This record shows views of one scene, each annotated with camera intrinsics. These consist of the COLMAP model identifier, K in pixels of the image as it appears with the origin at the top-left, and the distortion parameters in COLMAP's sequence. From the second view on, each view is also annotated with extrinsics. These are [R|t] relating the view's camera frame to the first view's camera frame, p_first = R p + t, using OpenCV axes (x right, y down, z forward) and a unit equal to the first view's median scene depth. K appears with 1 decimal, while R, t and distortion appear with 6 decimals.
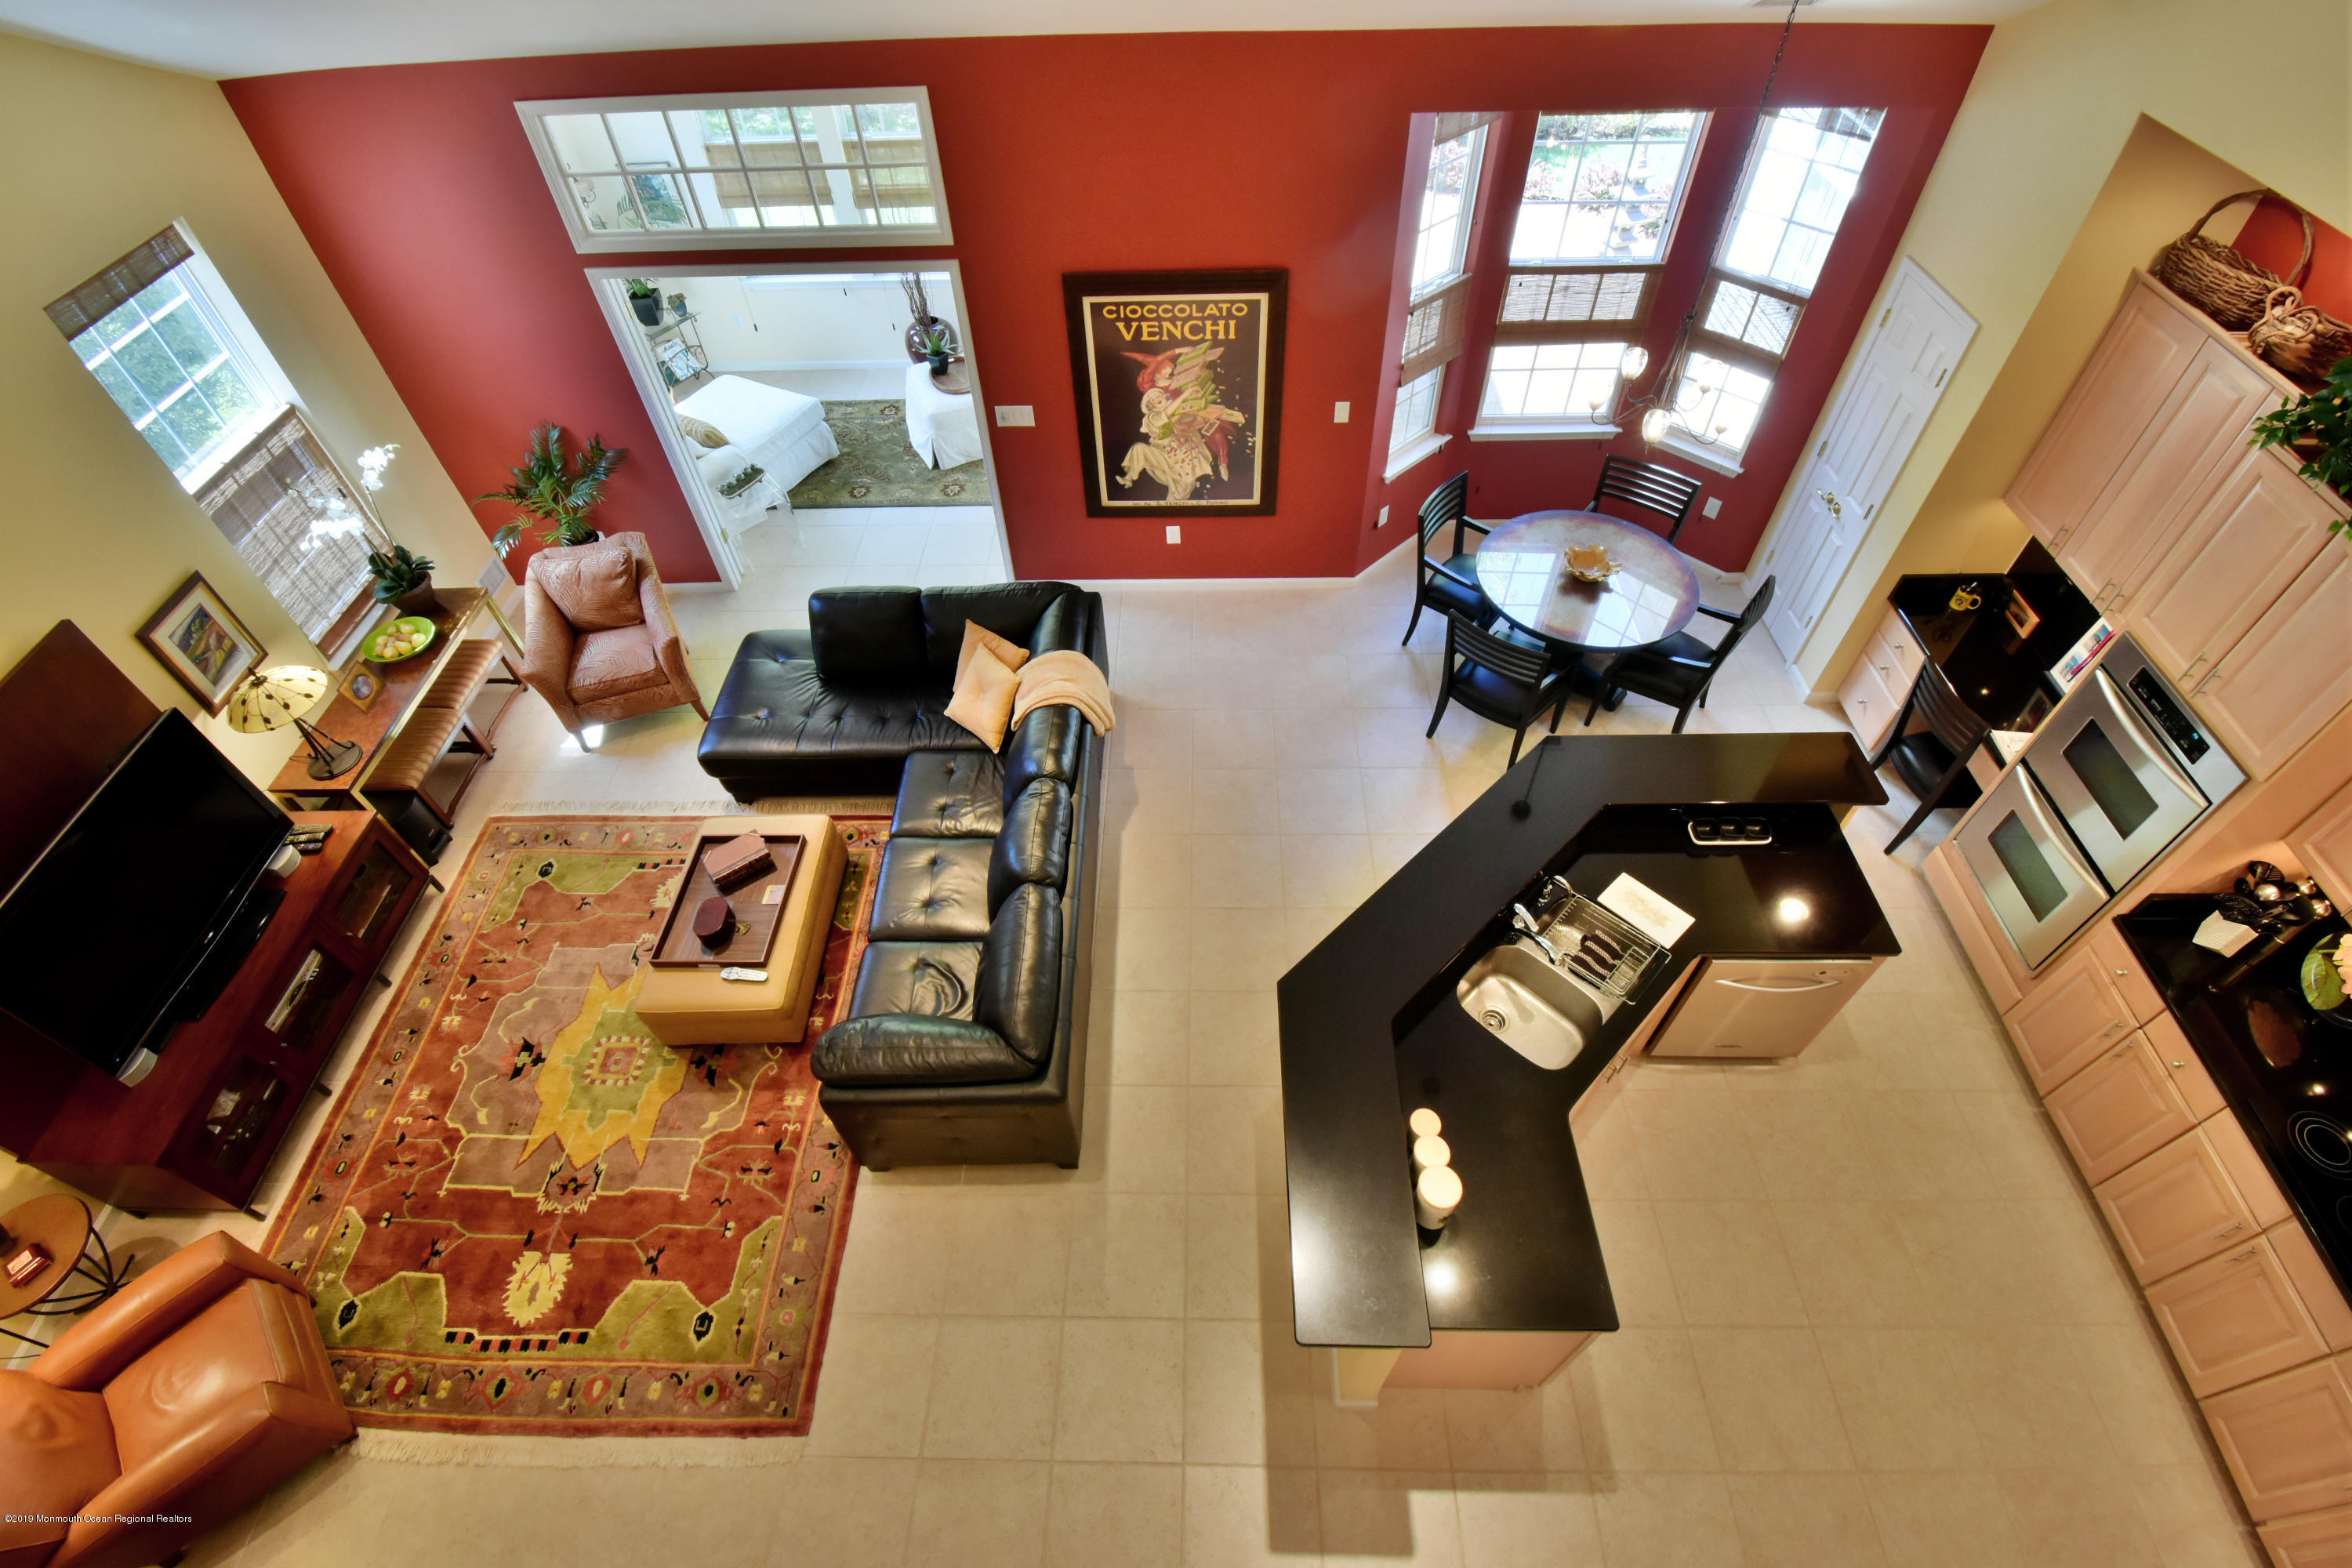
lens RADIAL K [[1045.2, 0, 1169.7], [0, 1045.2, 781.4], [0, 0, 1]] dist [0.002441, -0.014181]
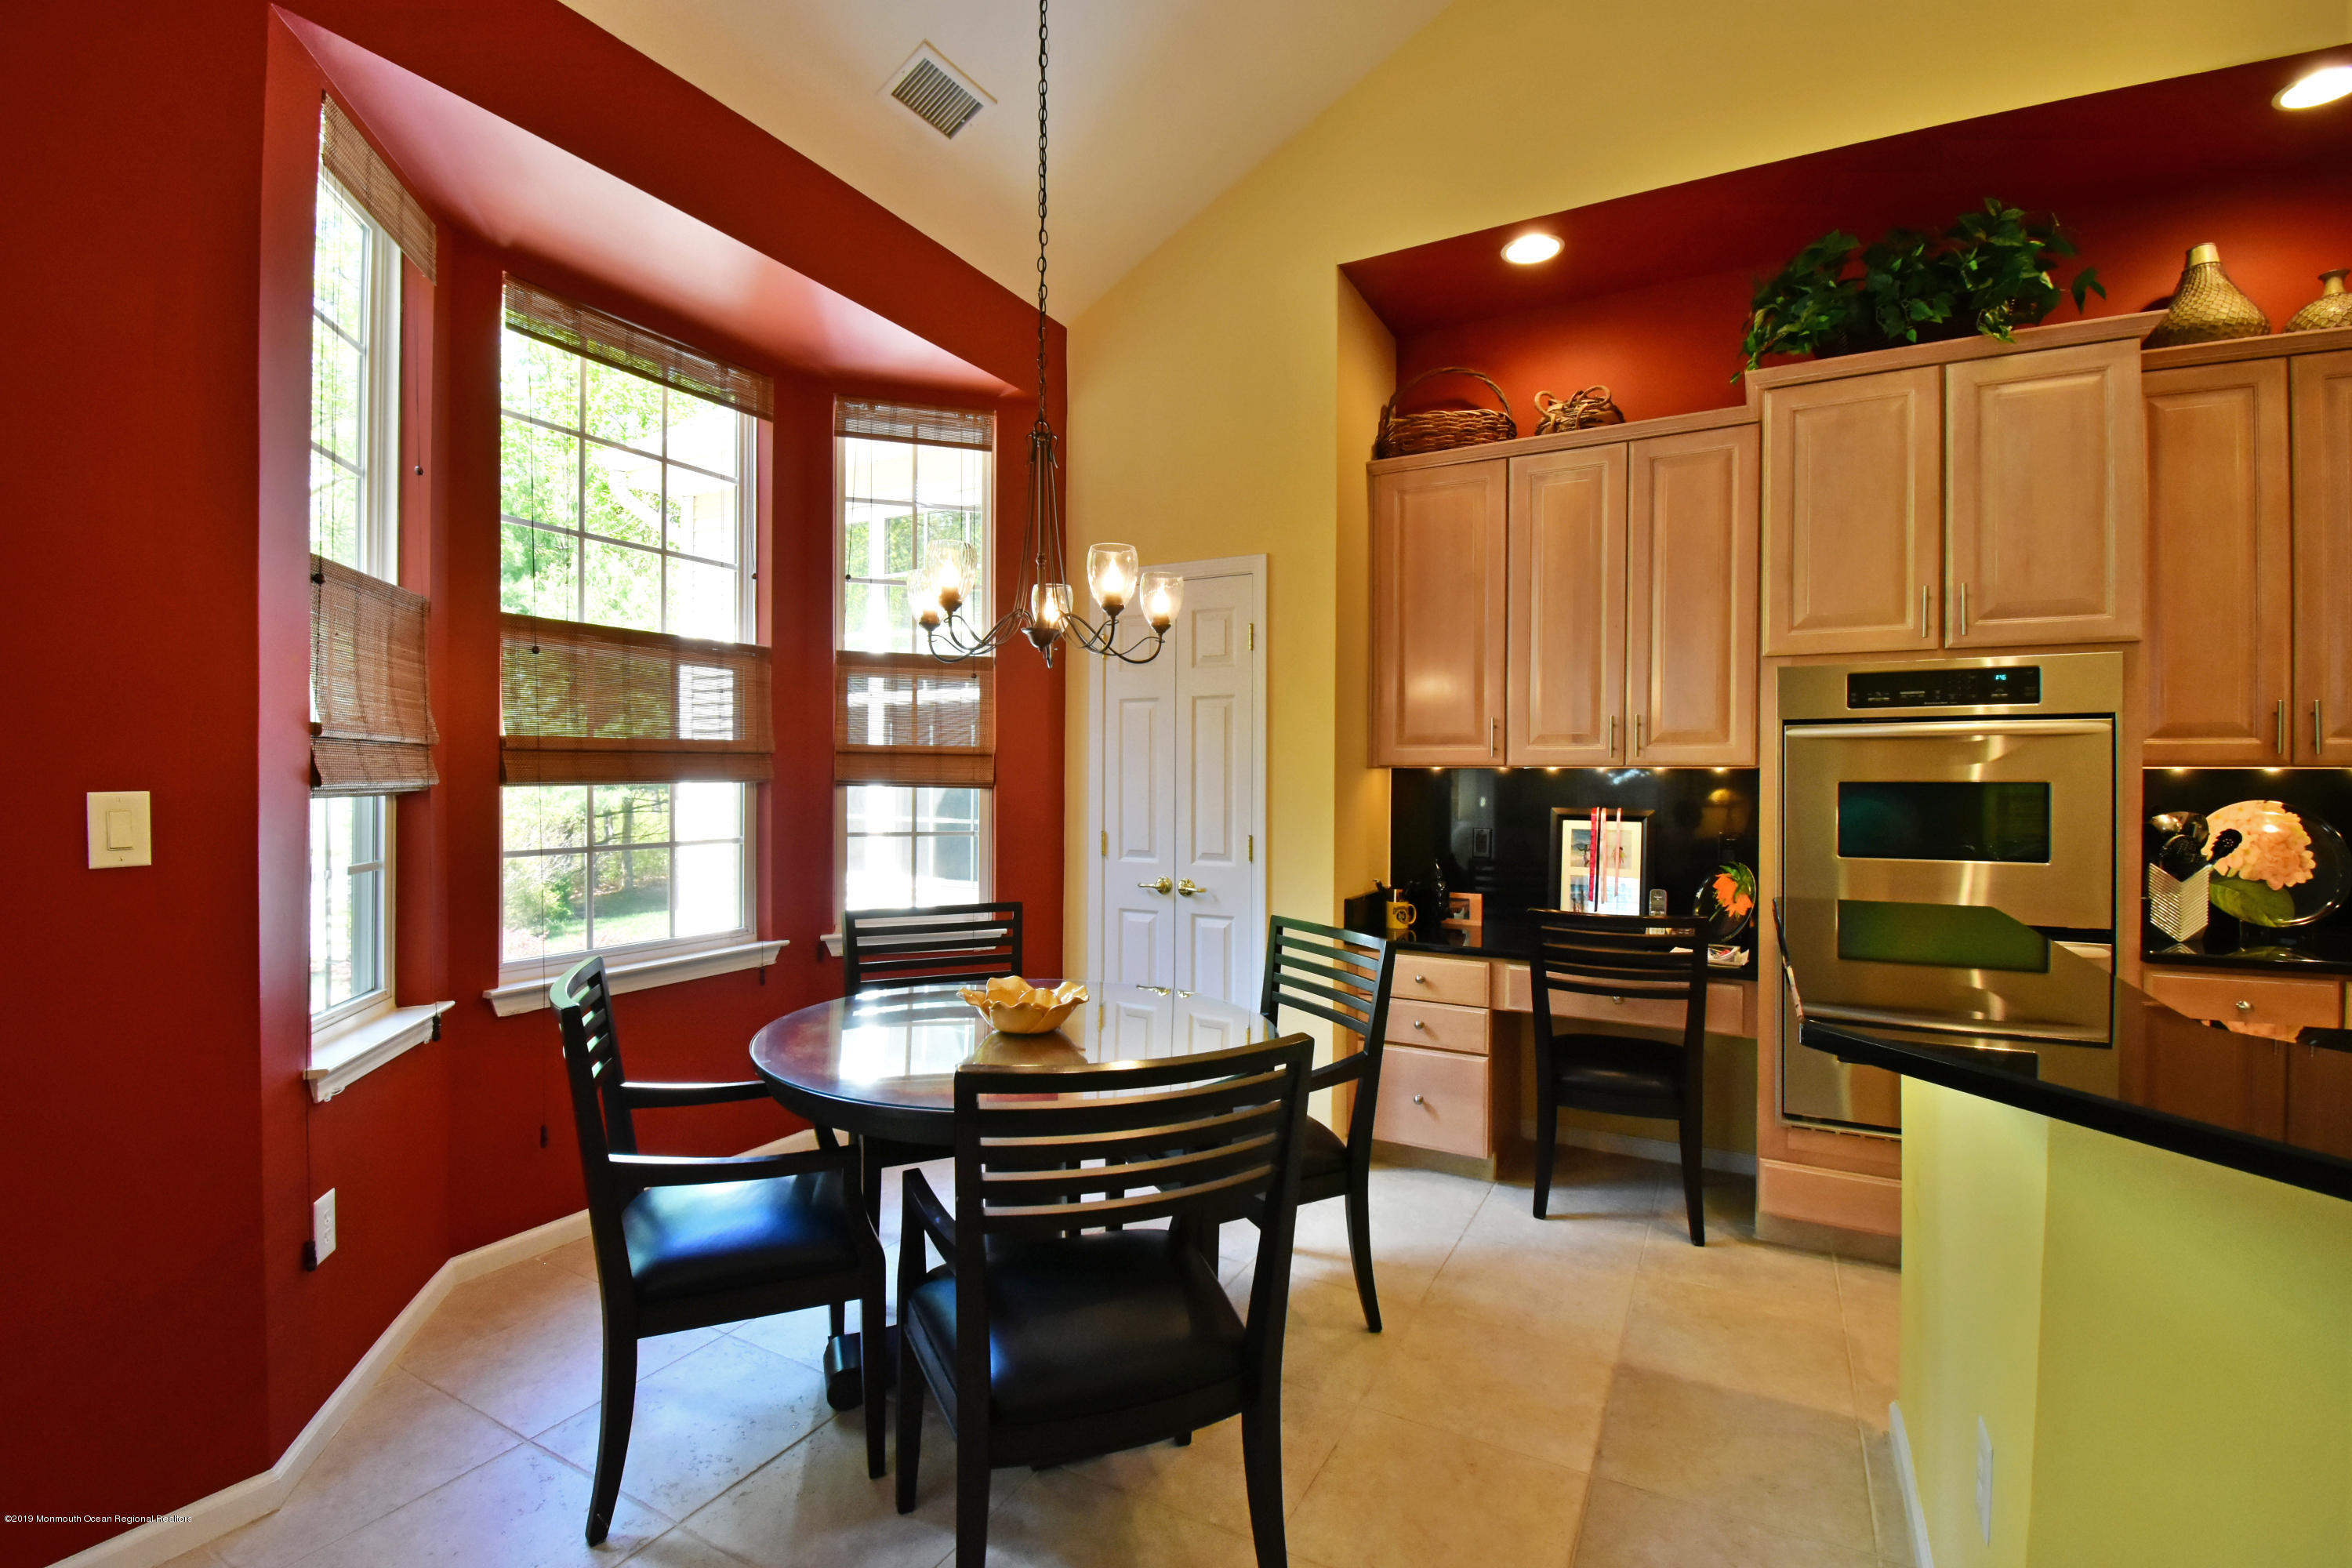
lens RADIAL K [[1045.2, 0, 1169.7], [0, 1045.2, 781.4], [0, 0, 1]] dist [0.002441, -0.014181]
pose [[0.461061, 0.031788, 0.886799, 0.055990], [0.655342, 0.661598, -0.364438, -0.084857], [-0.598289, 0.749185, 0.284205, 0.902989]]
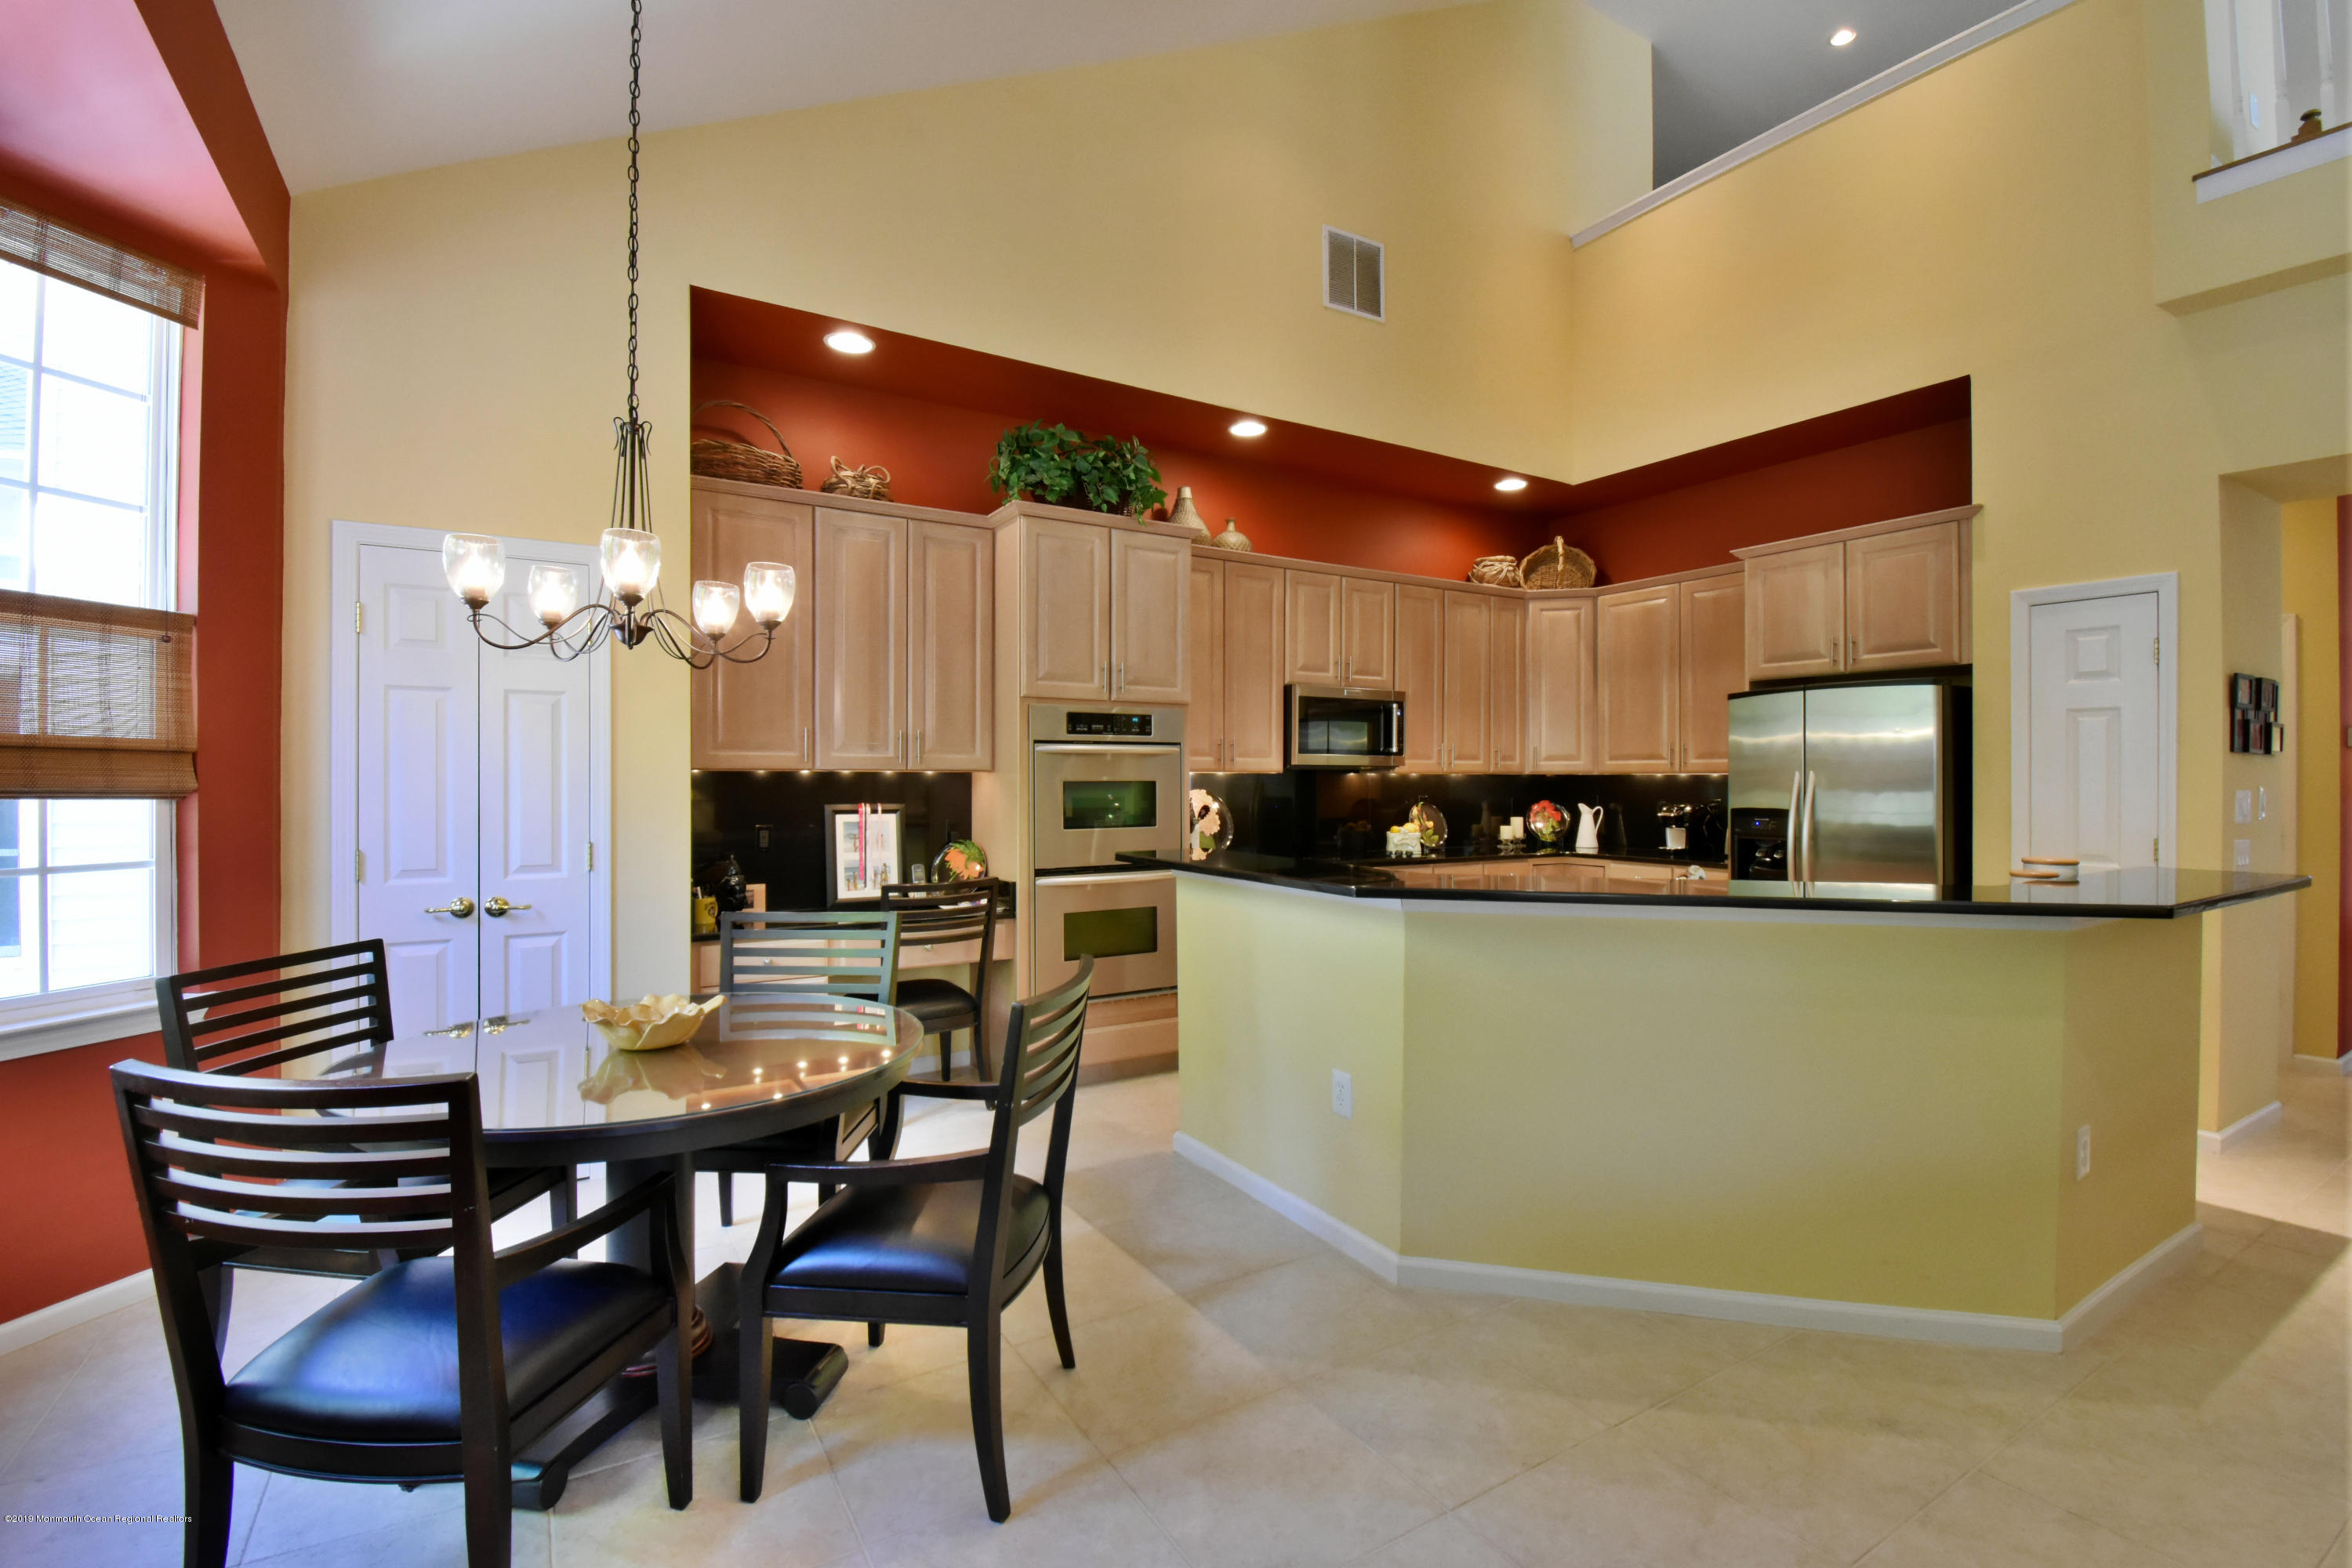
lens RADIAL K [[1045.2, 0, 1169.7], [0, 1045.2, 781.4], [0, 0, 1]] dist [0.002441, -0.014181]
pose [[-0.546494, 0.030558, 0.836905, -0.061584], [0.642330, 0.656520, 0.395466, -0.352005], [-0.537361, 0.753689, -0.378413, 1.138744]]
